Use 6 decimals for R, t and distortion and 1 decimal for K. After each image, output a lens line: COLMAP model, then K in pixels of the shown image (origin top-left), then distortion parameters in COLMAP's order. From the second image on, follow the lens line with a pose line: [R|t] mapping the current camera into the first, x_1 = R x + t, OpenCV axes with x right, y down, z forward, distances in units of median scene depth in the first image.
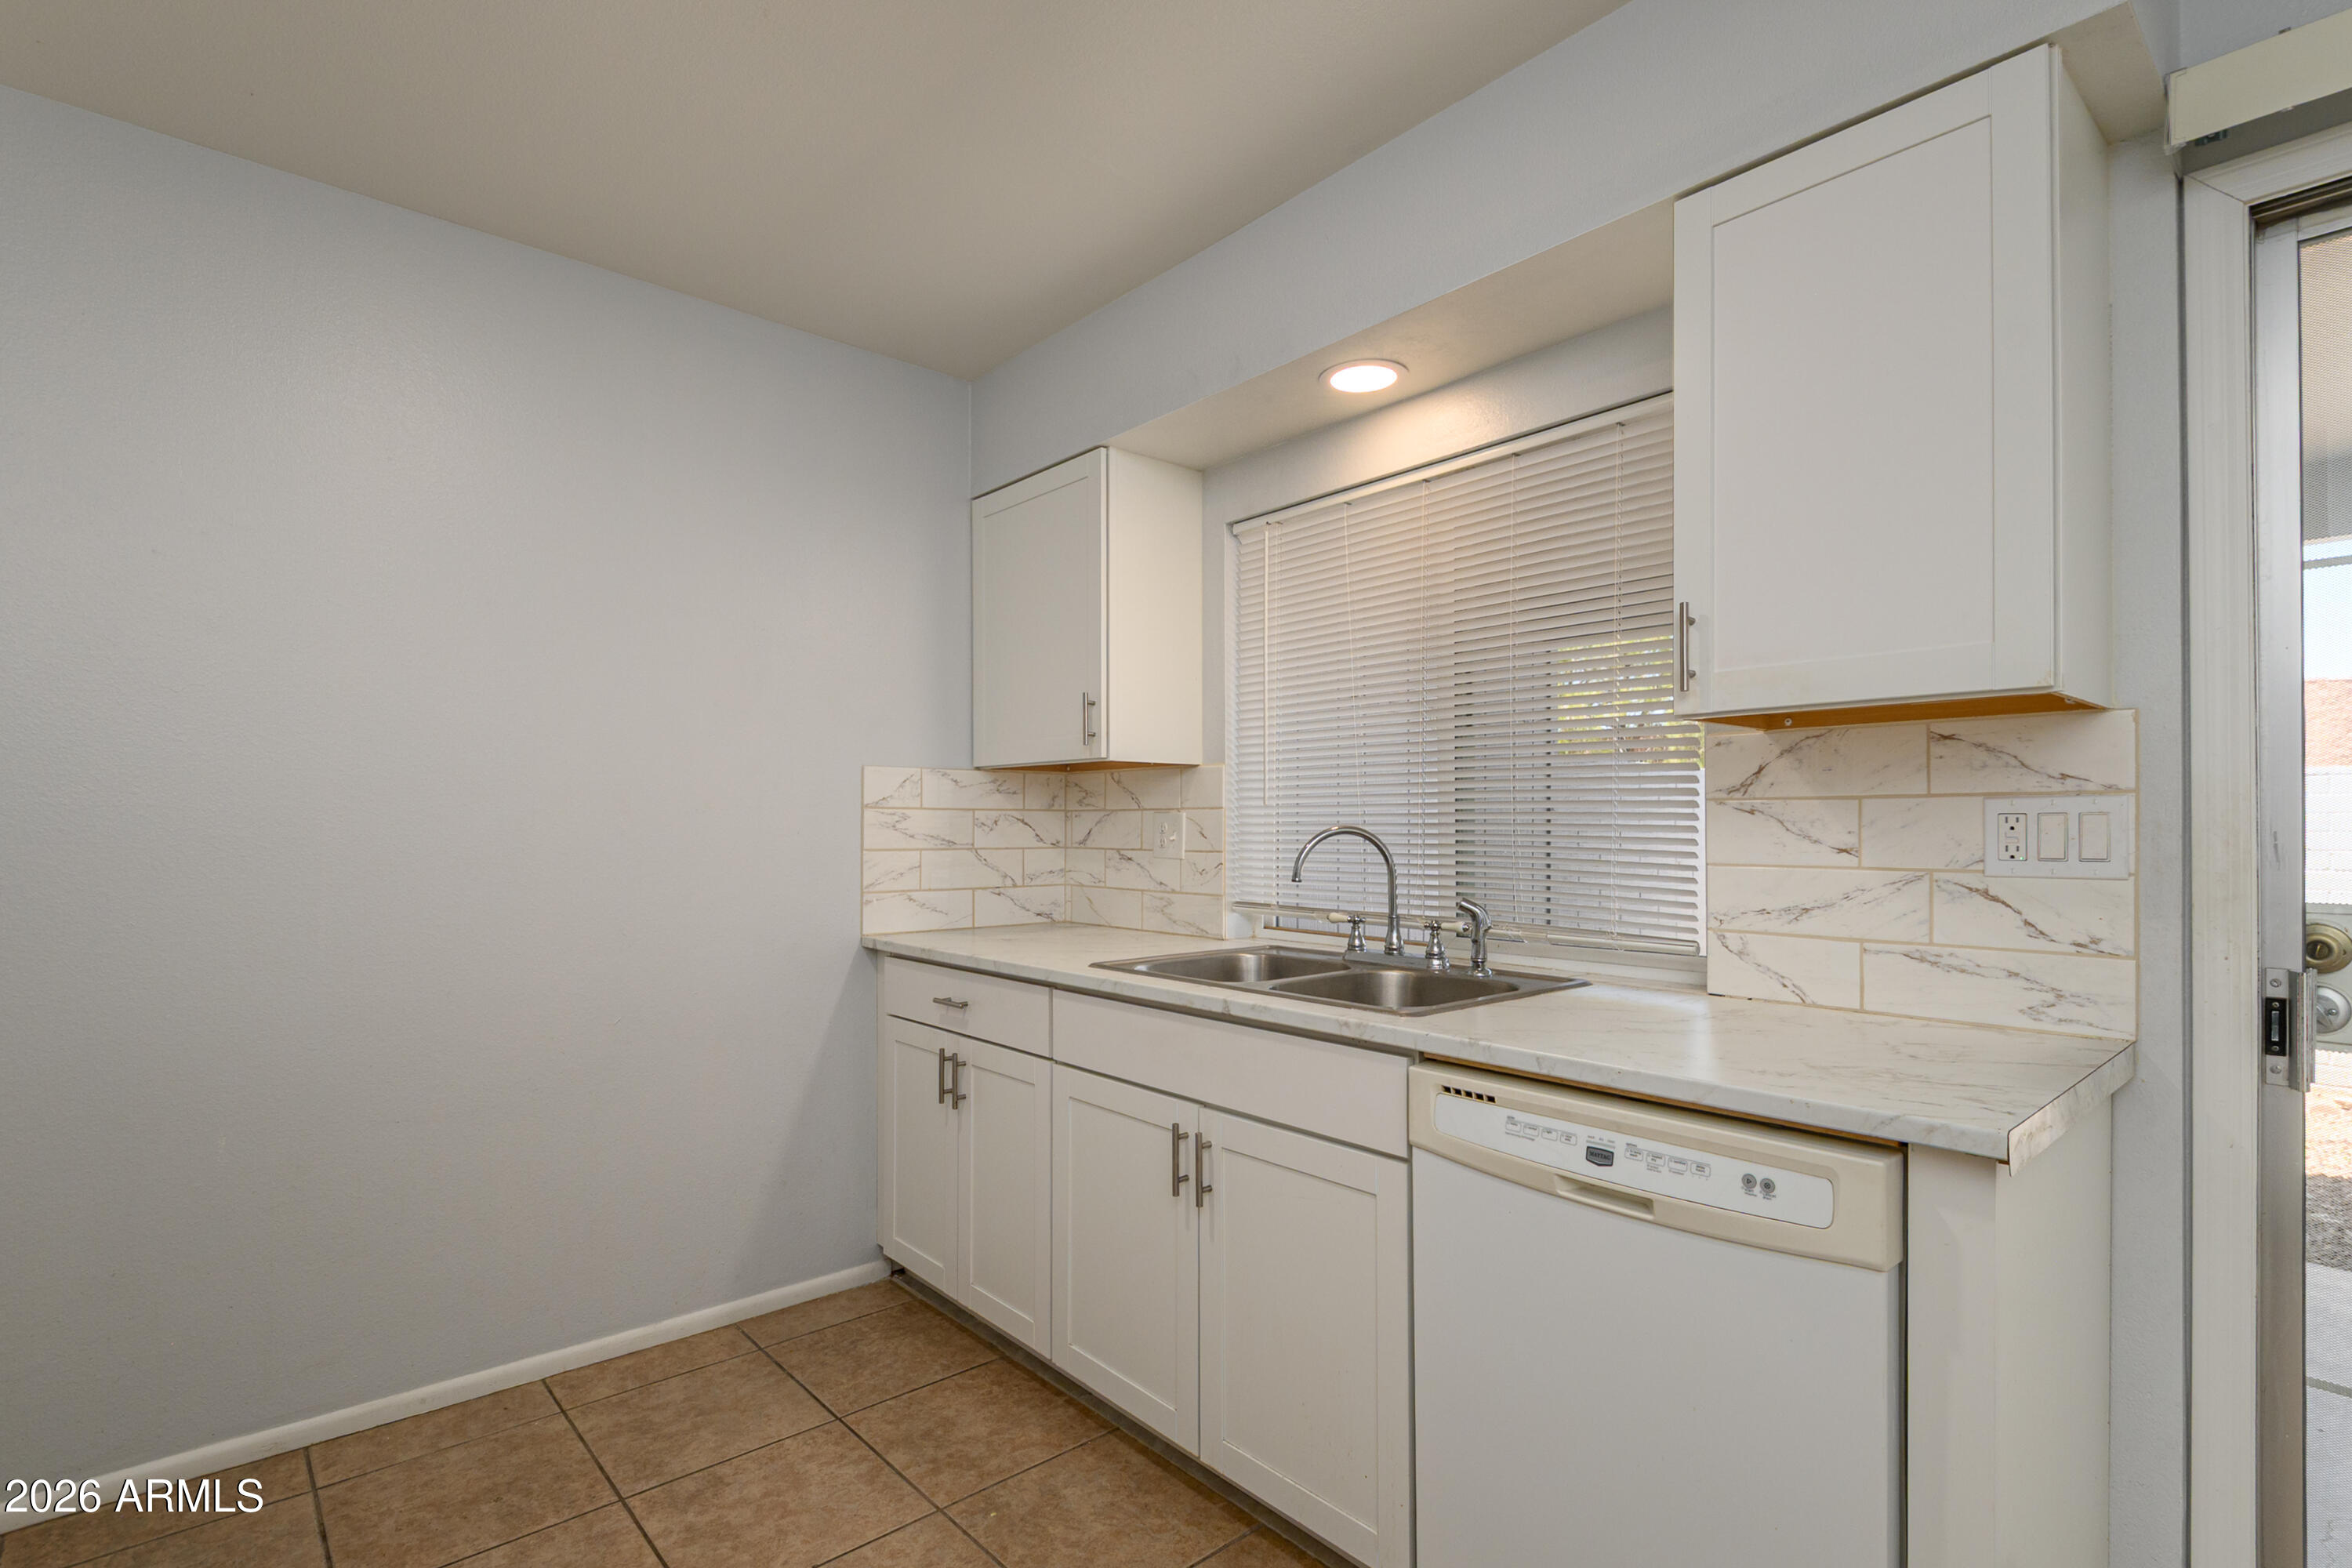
lens RADIAL K [[1132.0, 0, 1168.3], [0, 1132.0, 801.0], [0, 0, 1]] dist [0.003229, -0.006707]
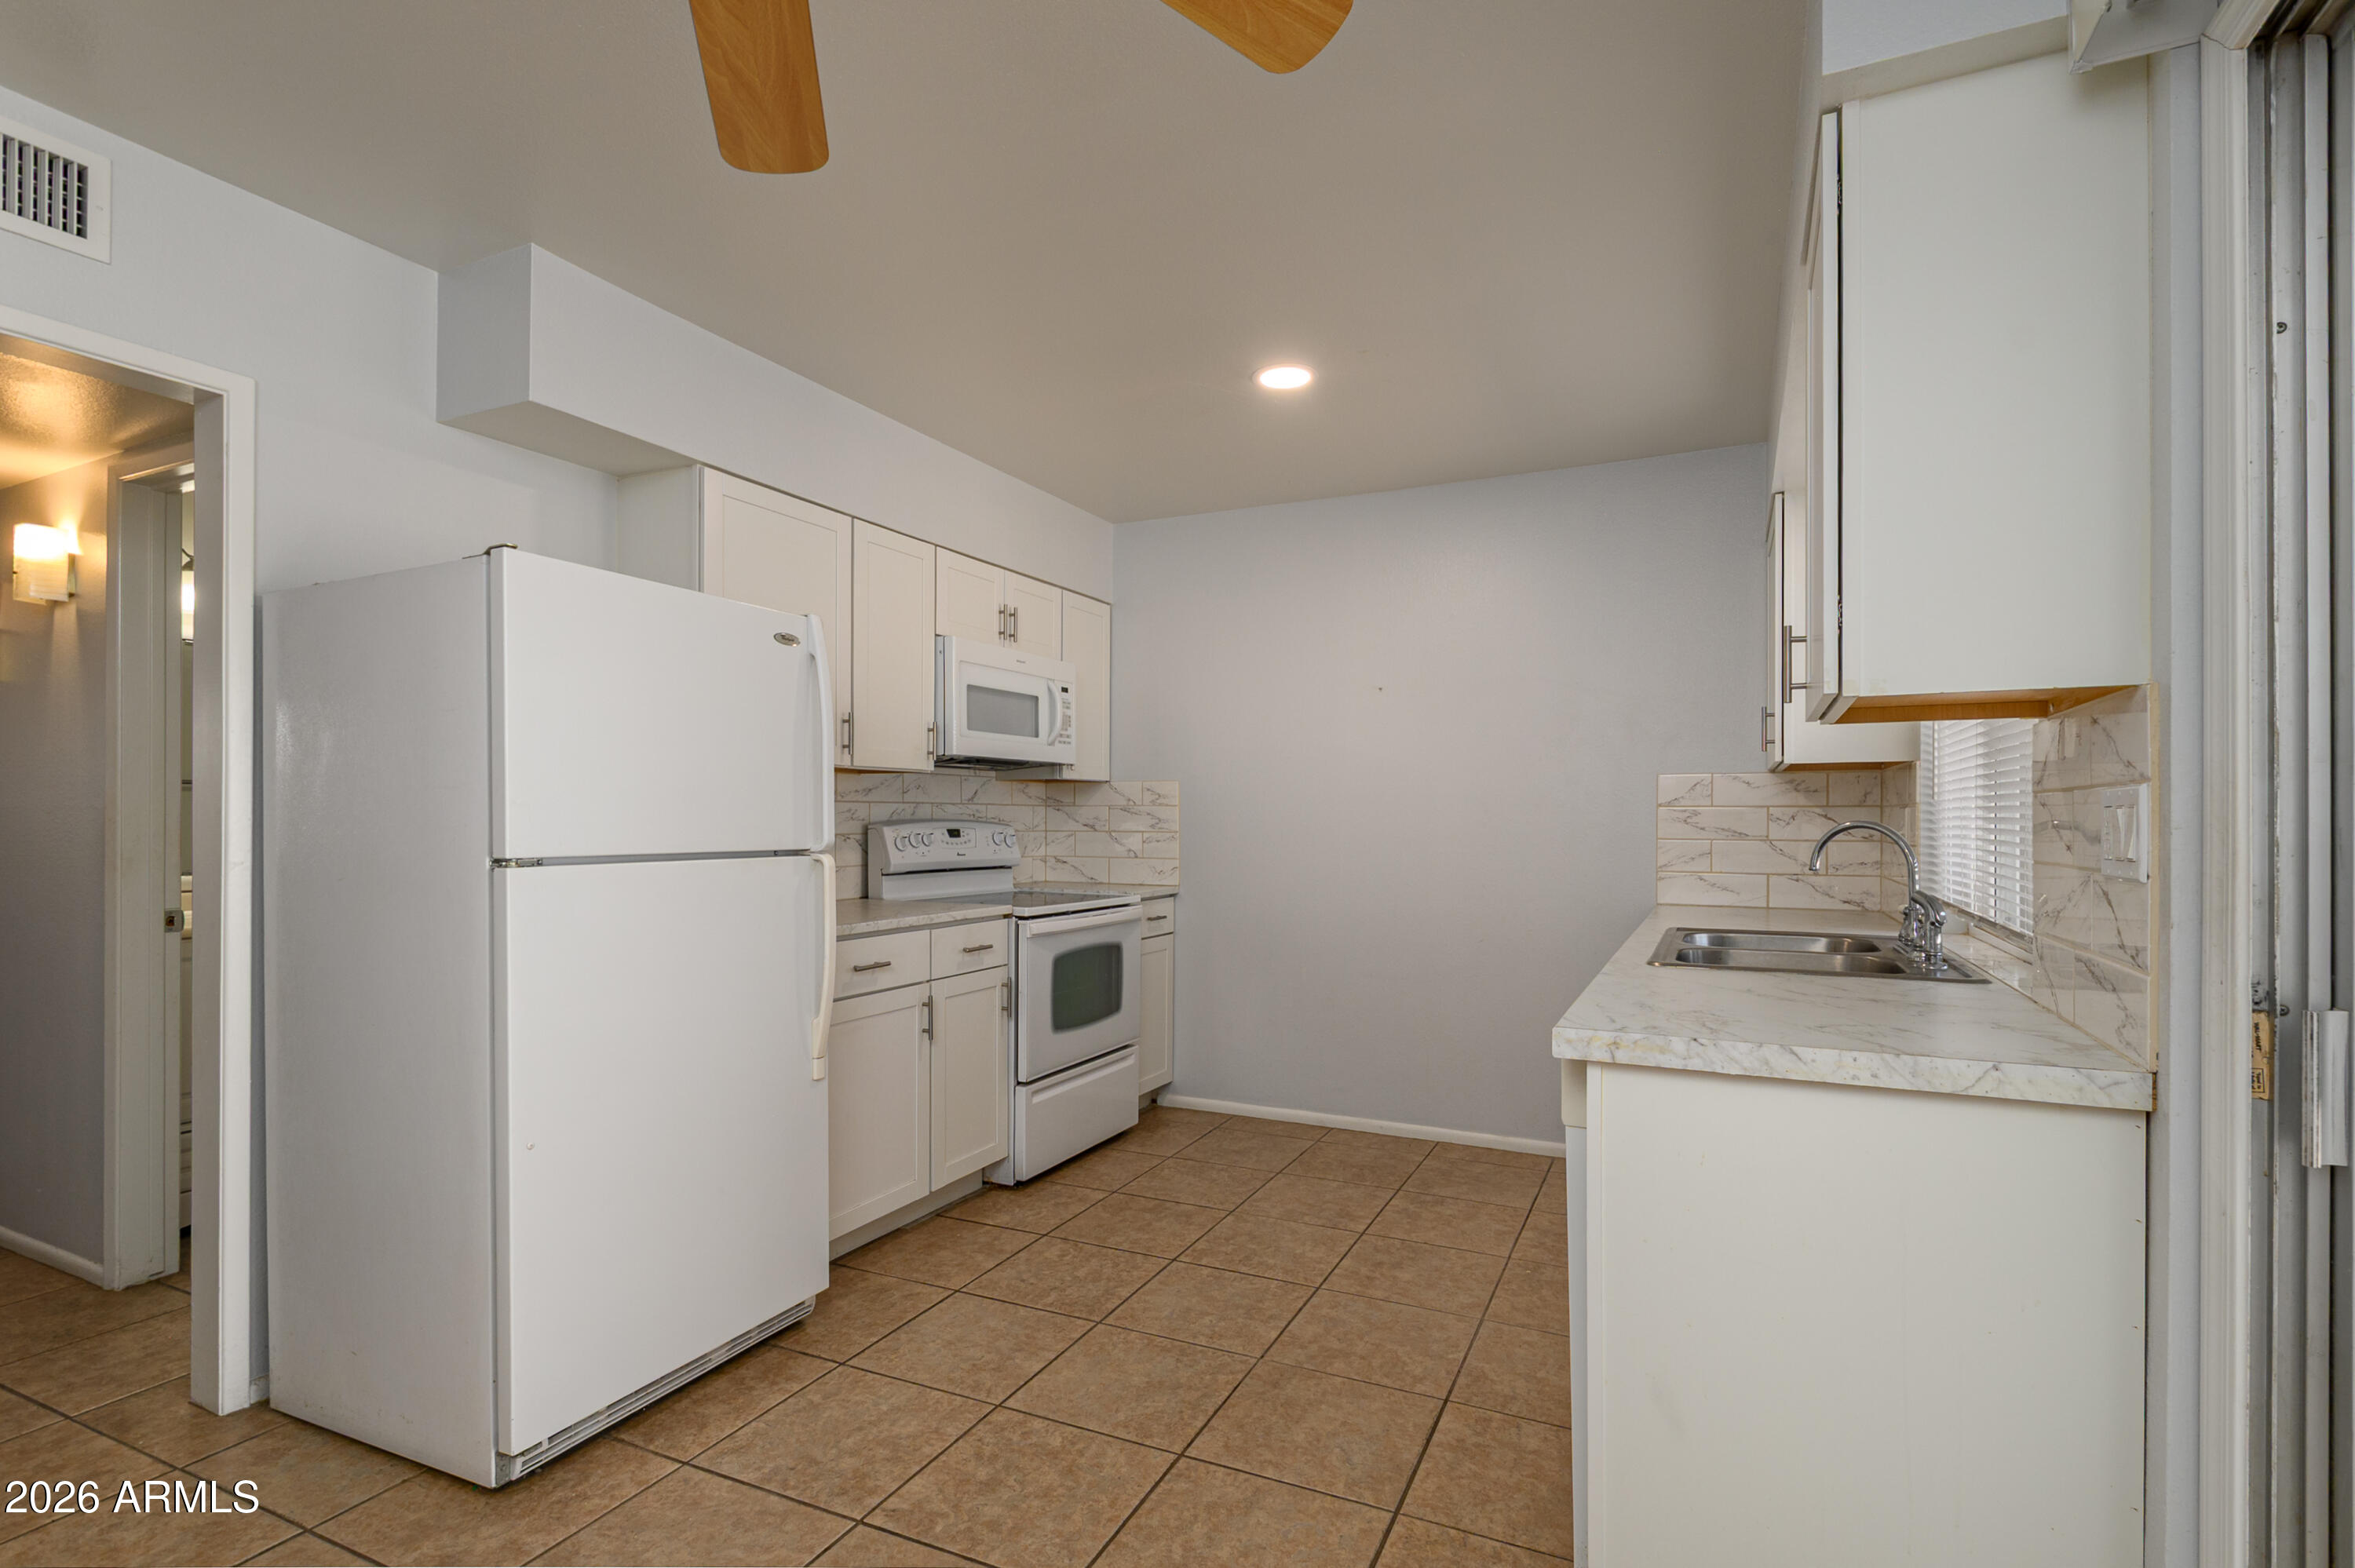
lens RADIAL K [[1133.3, 0, 1174.1], [0, 1133.3, 817.3], [0, 0, 1]] dist [0.003229, -0.006707]
pose [[0.367261, 0.002073, -0.930116, 0.926383], [0.014508, 0.999863, 0.007957, 0.001183], [0.930005, -0.016416, 0.367180, 0.008101]]
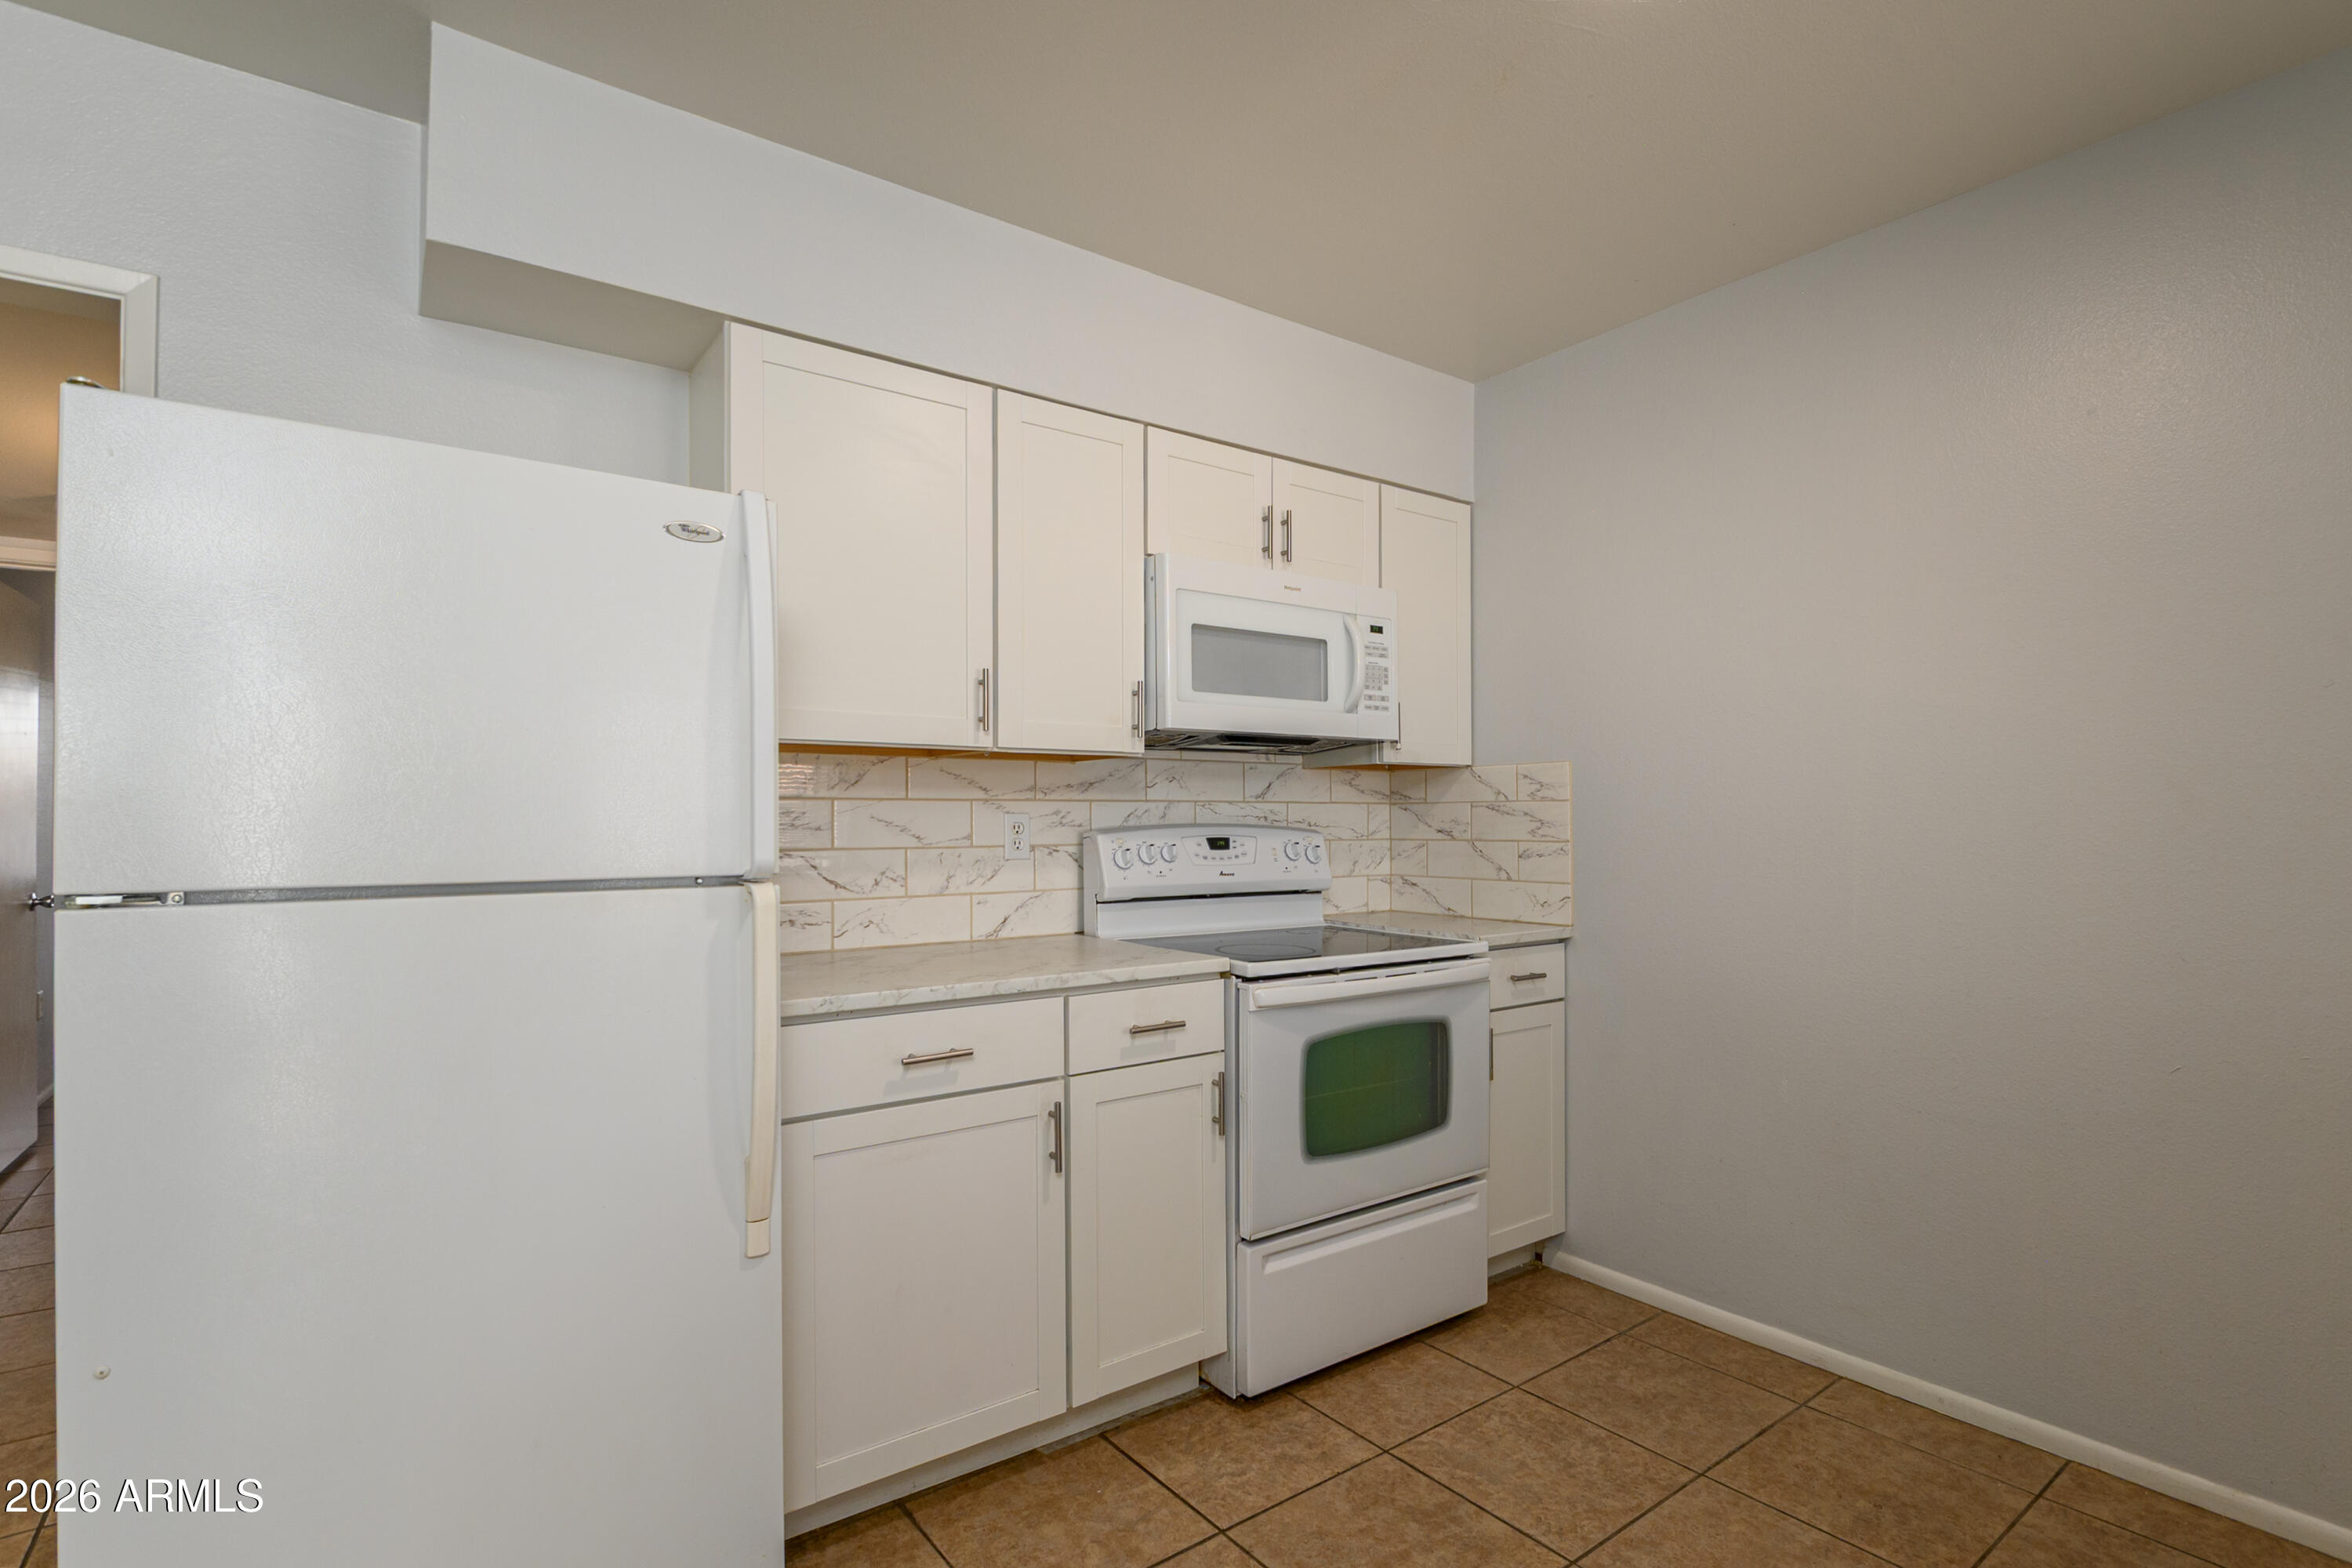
lens RADIAL K [[1132.0, 0, 1194.6], [0, 1132.0, 814.8], [0, 0, 1]] dist [0.003229, -0.006707]
pose [[-0.090093, -0.005753, -0.995917, 0.373882], [0.024494, 0.999668, -0.007990, 0.012987], [0.995632, -0.025114, -0.089922, 0.444192]]
